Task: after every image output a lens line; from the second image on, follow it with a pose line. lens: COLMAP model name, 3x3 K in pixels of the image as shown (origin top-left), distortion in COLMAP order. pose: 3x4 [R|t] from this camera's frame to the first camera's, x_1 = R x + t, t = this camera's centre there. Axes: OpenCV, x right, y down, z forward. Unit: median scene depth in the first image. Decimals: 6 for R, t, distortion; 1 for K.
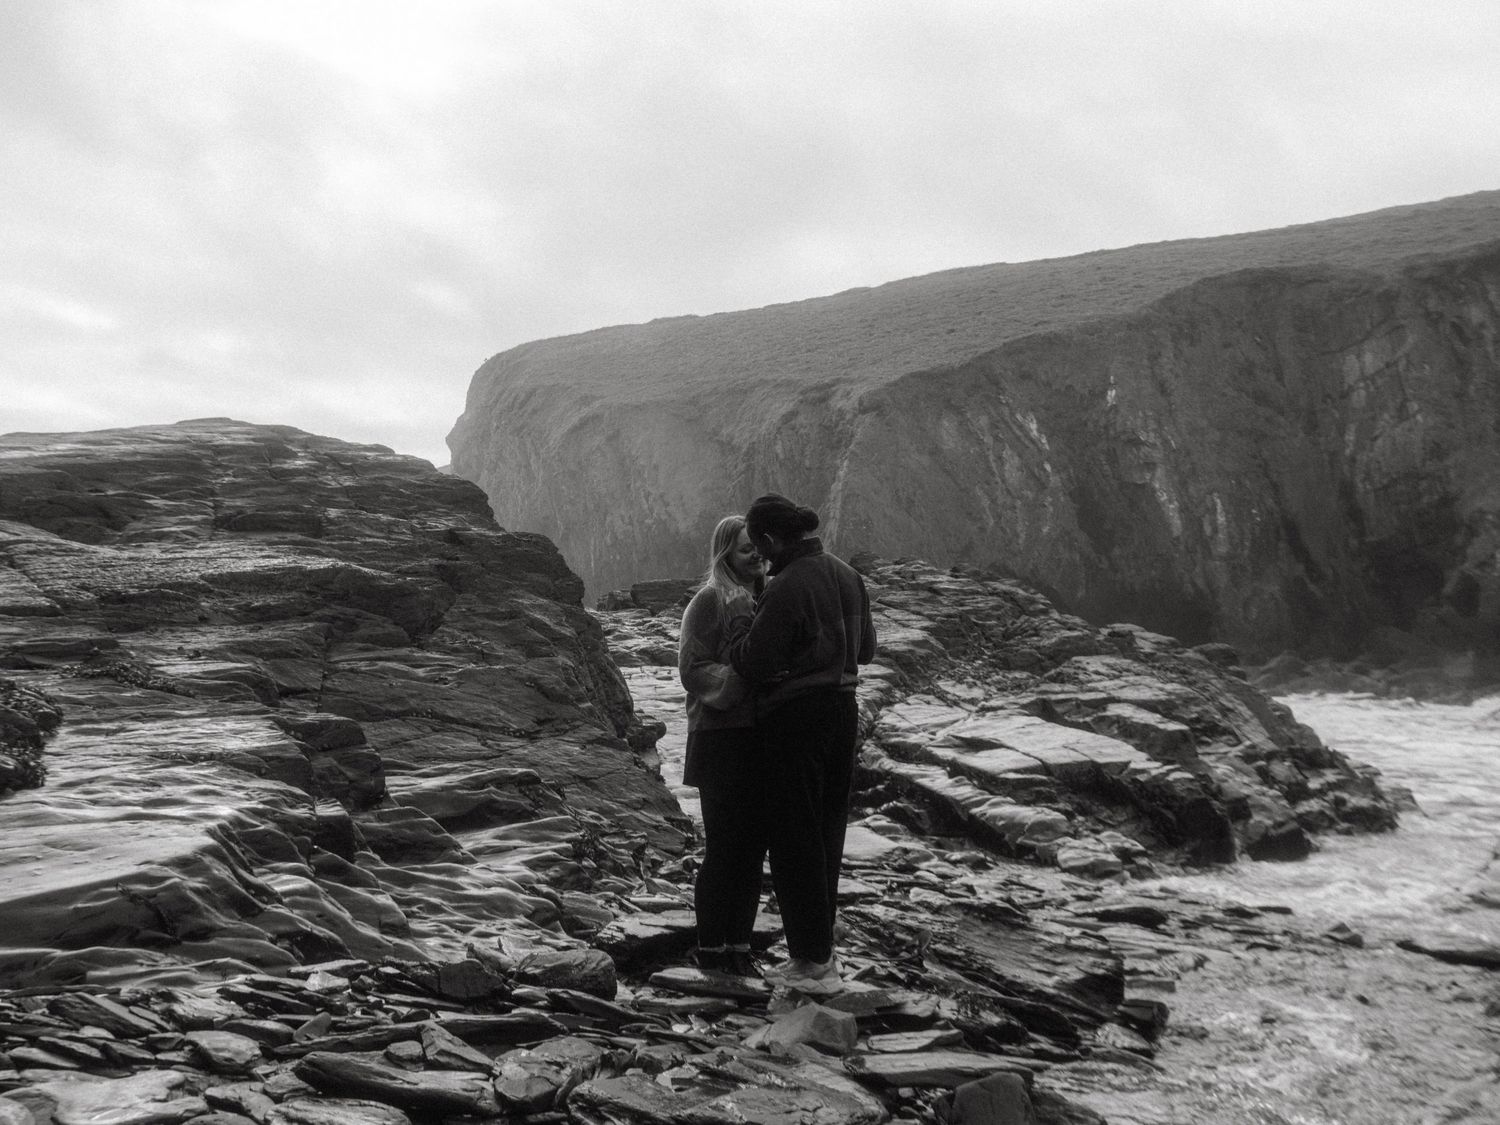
lens RADIAL K [[1633.9, 0, 737.3], [0, 1633.9, 536.8], [0, 0, 1]] dist [-0.001972, 0.000000]
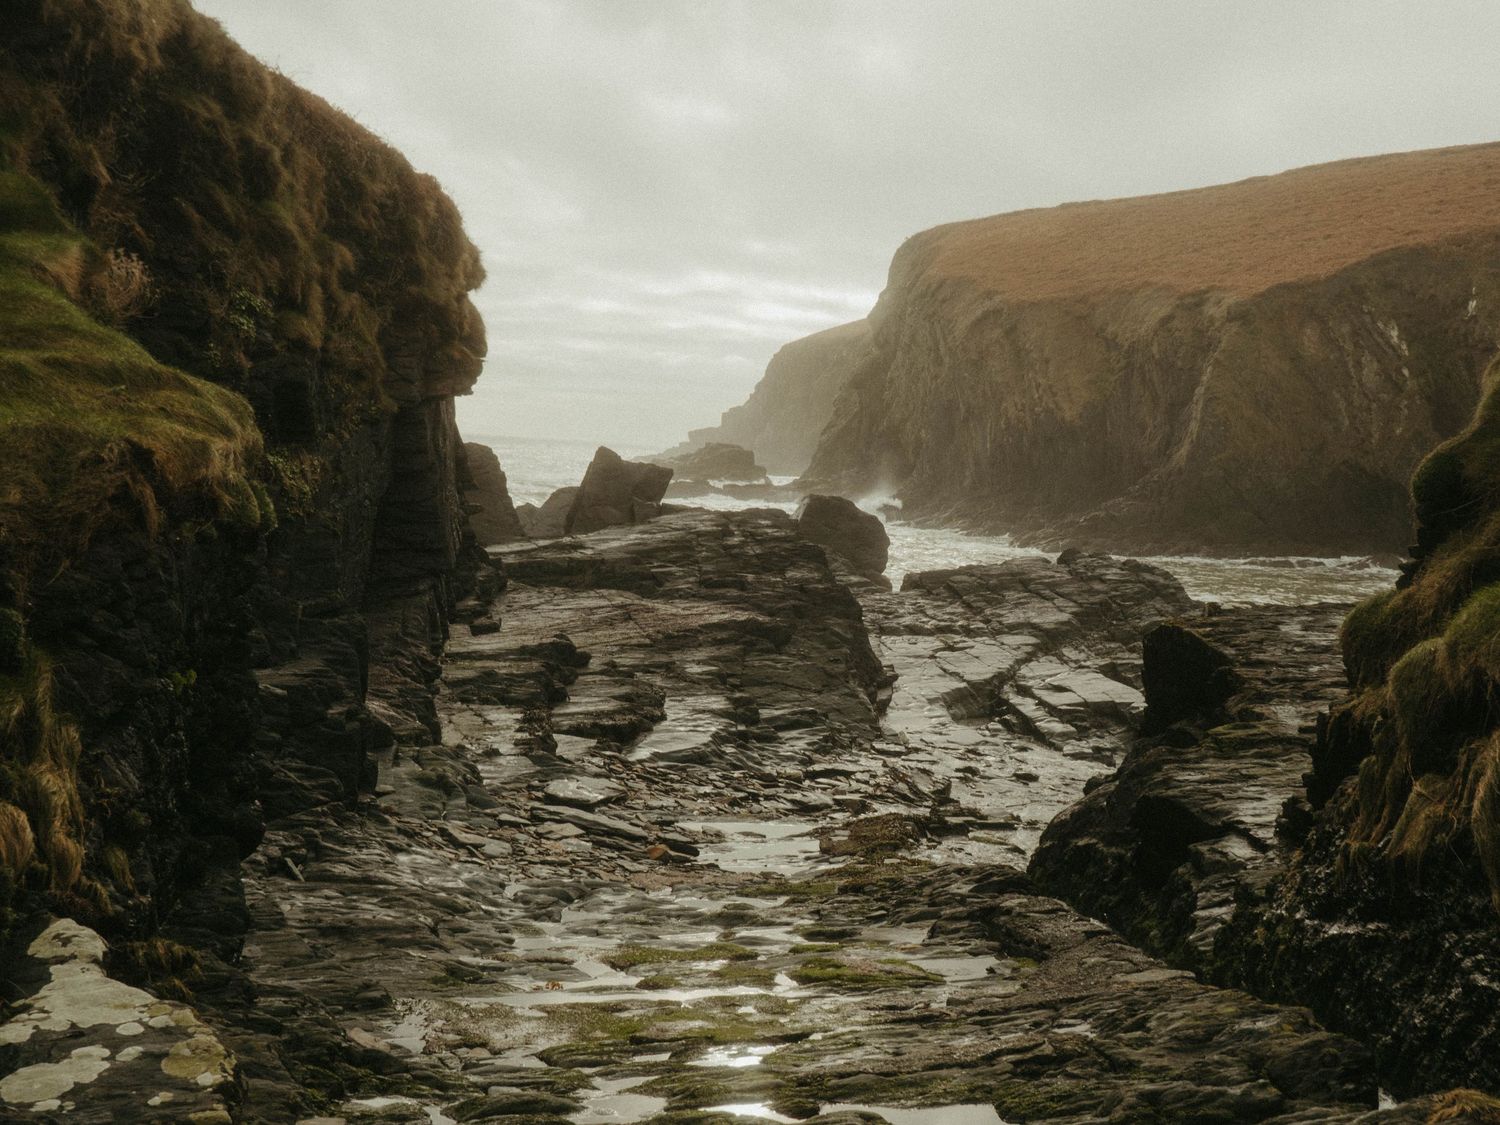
lens RADIAL K [[1633.9, 0, 779.7], [0, 1633.9, 531.9], [0, 0, 1]] dist [-0.001972, 0.000000]
pose [[0.971858, 0.035643, -0.232853, 0.043356], [-0.012491, 0.994893, 0.100156, -0.041535], [0.235234, -0.094429, 0.967341, -0.160105]]
